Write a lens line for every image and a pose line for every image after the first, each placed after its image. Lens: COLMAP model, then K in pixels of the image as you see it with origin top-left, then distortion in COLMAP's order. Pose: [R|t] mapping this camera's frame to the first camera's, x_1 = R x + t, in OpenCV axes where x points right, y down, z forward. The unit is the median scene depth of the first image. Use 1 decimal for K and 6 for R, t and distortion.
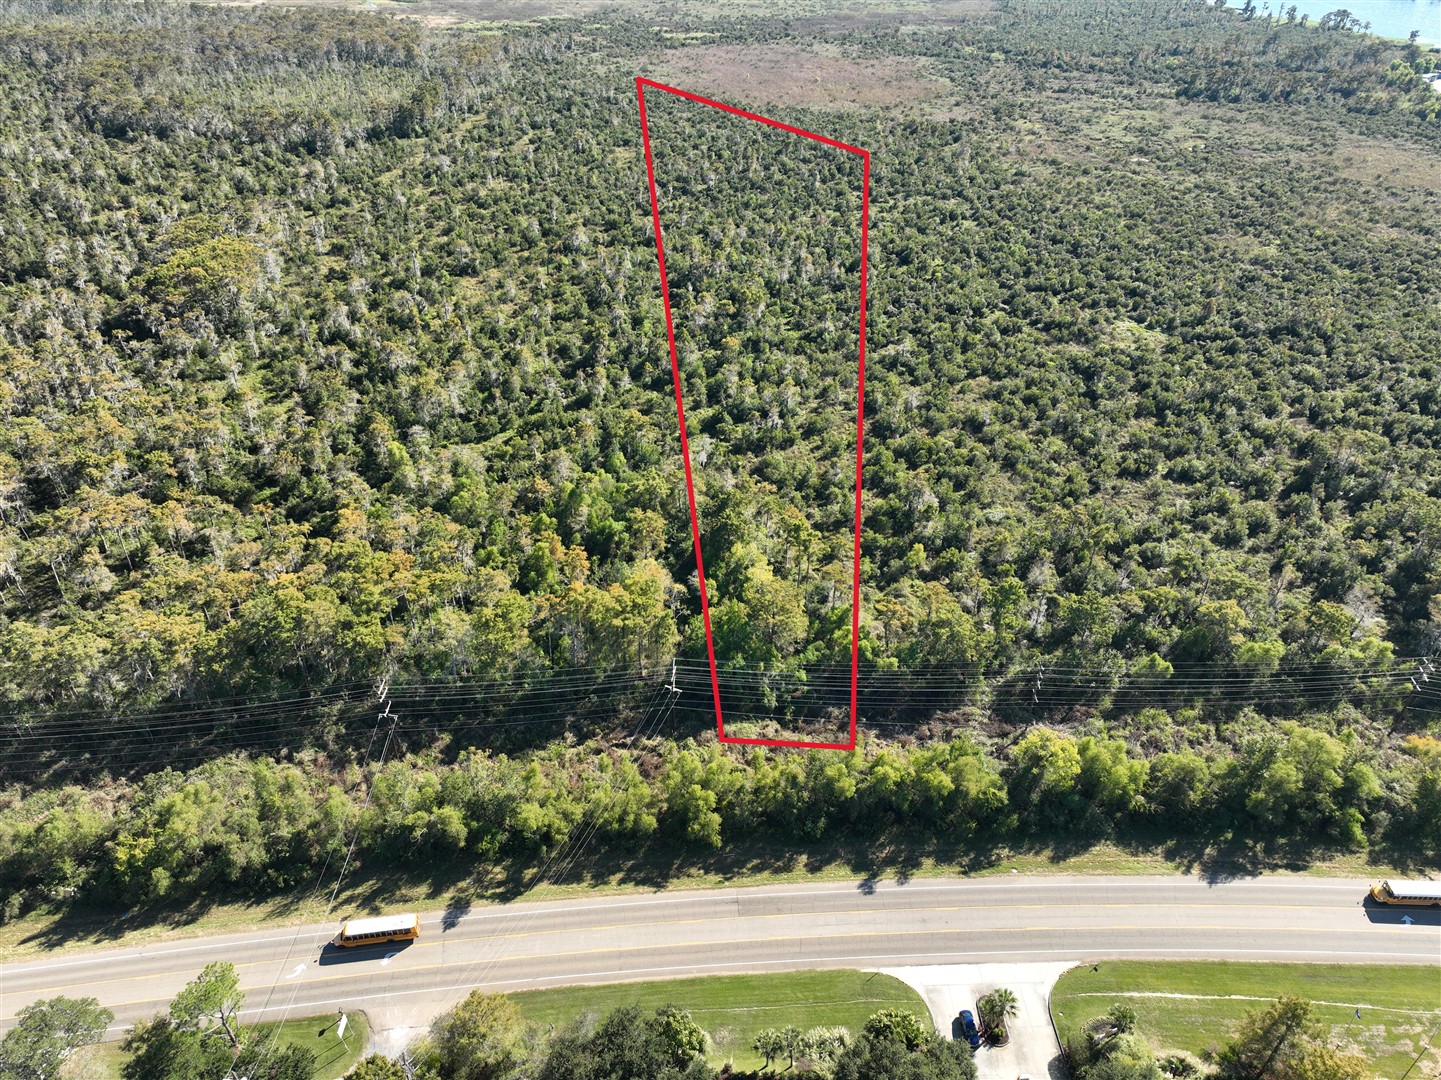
lens RADIAL K [[1046.9, 0, 727.3], [0, 1046.9, 543.2], [0, 0, 1]] dist [-0.003372, 0.022419]
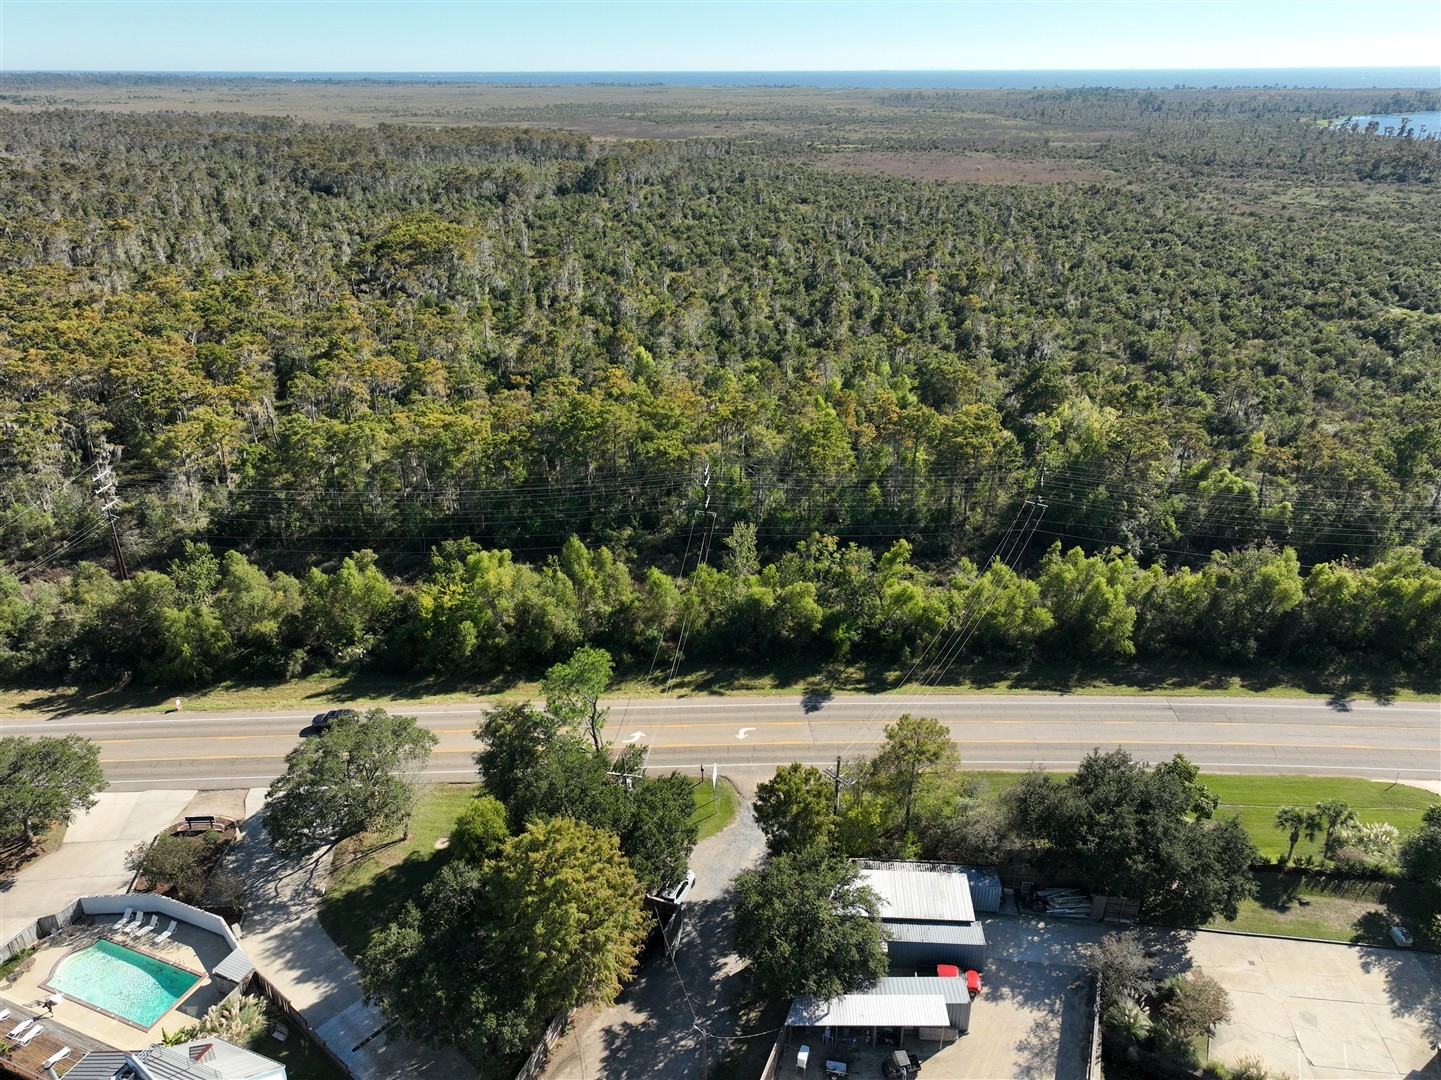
lens RADIAL K [[1046.9, 0, 721.7], [0, 1046.9, 538.1], [0, 0, 1]] dist [-0.003372, 0.022419]
pose [[0.995052, 0.038770, -0.091476, -0.139286], [-0.052300, 0.987228, -0.150488, 0.188877], [0.084473, 0.154527, 0.984371, 0.095026]]
